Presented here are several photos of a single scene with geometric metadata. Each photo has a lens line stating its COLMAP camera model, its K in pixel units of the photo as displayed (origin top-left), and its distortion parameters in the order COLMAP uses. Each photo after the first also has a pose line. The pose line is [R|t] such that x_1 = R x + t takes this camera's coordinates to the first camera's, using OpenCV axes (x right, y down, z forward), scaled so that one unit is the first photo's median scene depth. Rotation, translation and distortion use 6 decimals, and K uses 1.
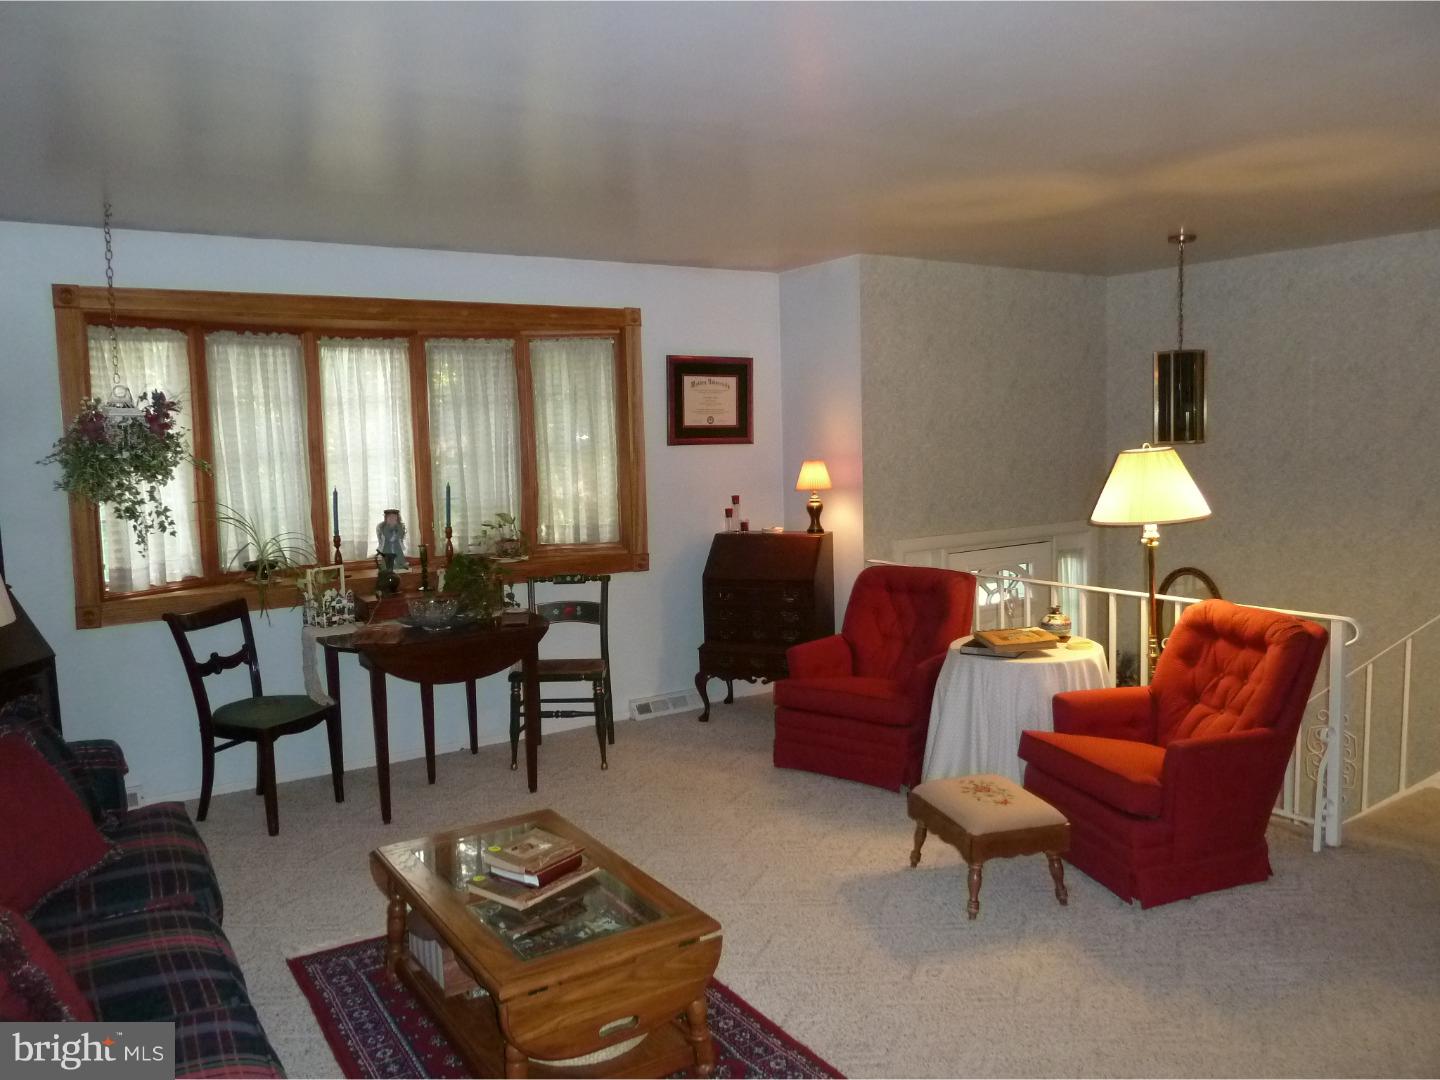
lens RADIAL K [[1067.8, 0, 710.6], [0, 1067.8, 534.2], [0, 0, 1]] dist [-0.038053, 0.009861]
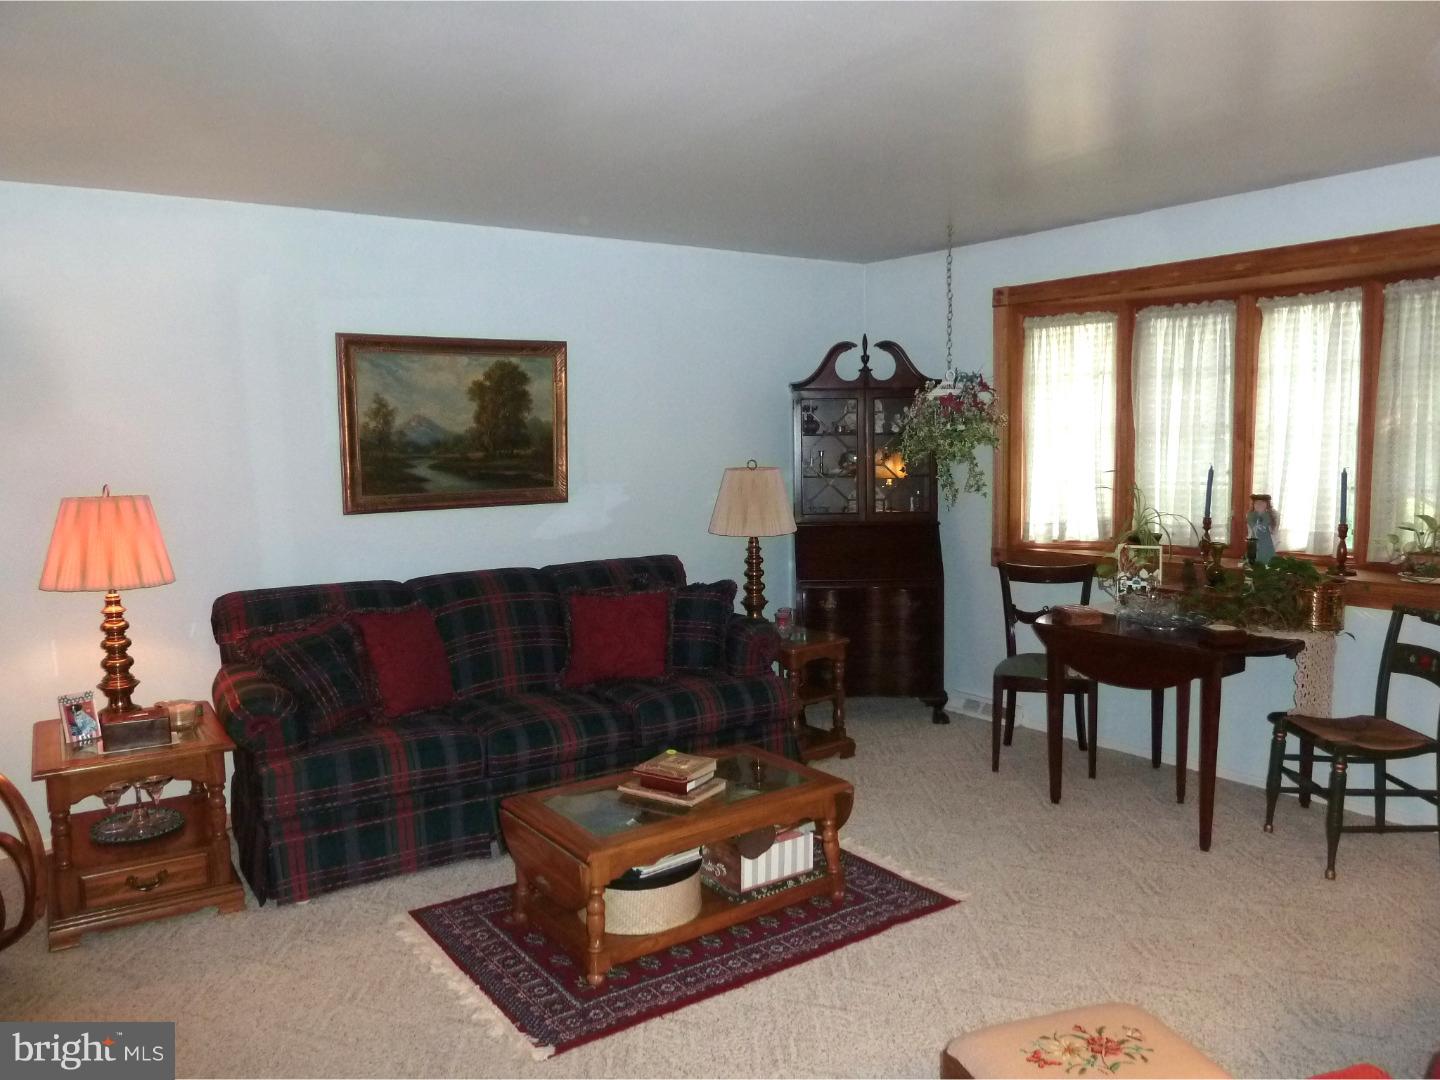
lens RADIAL K [[1067.8, 0, 710.6], [0, 1067.8, 534.2], [0, 0, 1]] dist [-0.038053, 0.009861]
pose [[0.035791, 0.118242, -0.992340, 0.587482], [-0.075718, 0.990442, 0.115285, -0.061394], [0.996487, 0.071012, 0.044402, 0.563878]]
